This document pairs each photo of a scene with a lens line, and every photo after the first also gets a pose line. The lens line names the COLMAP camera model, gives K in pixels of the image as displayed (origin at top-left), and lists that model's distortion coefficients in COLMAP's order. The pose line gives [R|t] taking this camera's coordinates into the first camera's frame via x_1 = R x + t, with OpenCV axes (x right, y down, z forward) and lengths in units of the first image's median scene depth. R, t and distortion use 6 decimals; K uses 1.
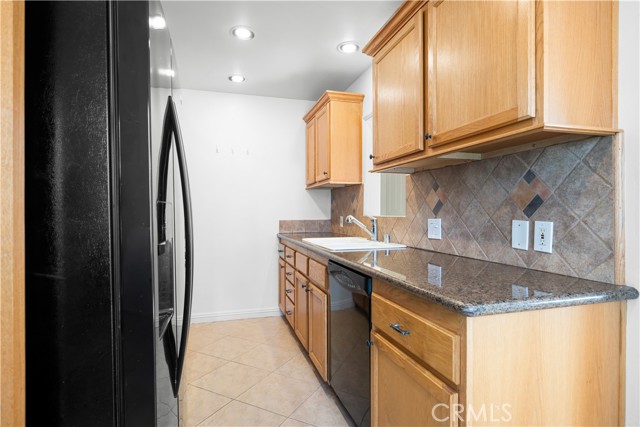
lens RADIAL K [[351.0, 0, 320.0], [0, 351.0, 213.5], [0, 0, 1]] dist [-0.001367, -0.000110]
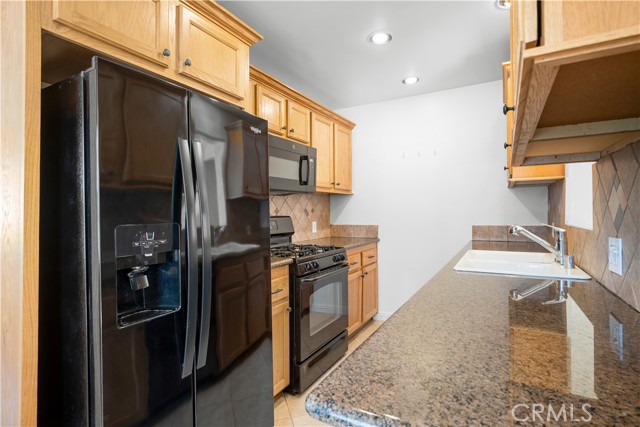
lens RADIAL K [[330.1, 0, 320.0], [0, 330.1, 213.5], [0, 0, 1]] dist [0.000320, 0.000181]
pose [[0.704680, -0.000457, -0.709525, 0.237694], [0.005591, 0.999972, 0.004909, -0.019917], [0.709503, -0.007426, 0.704663, 0.173192]]
